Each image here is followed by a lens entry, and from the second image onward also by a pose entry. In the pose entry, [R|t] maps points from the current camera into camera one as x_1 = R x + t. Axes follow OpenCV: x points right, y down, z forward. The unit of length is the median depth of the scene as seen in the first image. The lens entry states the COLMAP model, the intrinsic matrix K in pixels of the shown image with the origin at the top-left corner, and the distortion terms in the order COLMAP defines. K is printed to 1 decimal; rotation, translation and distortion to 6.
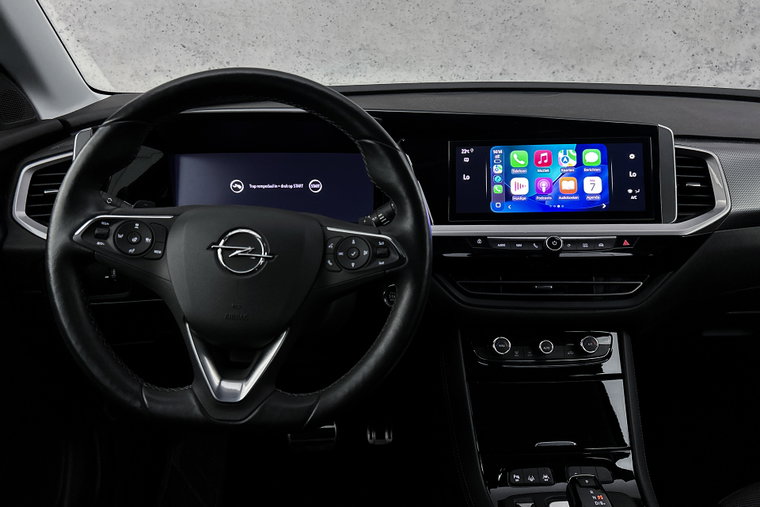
lens RADIAL K [[570.0, 0, 396.0], [0, 570.0, 259.9], [0, 0, 1]] dist [0.054641, -0.059070]
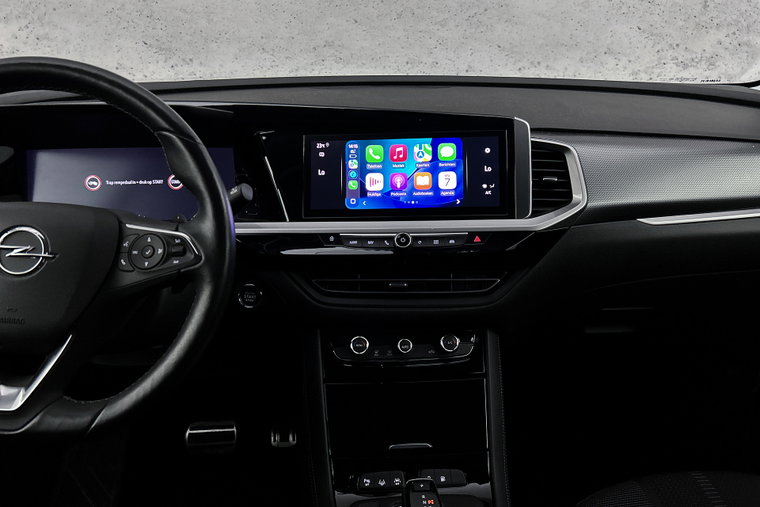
lens RADIAL K [[570.7, 0, 384.6], [0, 570.7, 258.8], [0, 0, 1]] dist [0.070288, -0.080807]
pose [[0.999882, -0.007486, 0.013434, 0.220870], [0.007468, 0.999971, 0.001382, 0.001128], [-0.013444, -0.001282, 0.999909, 0.026873]]
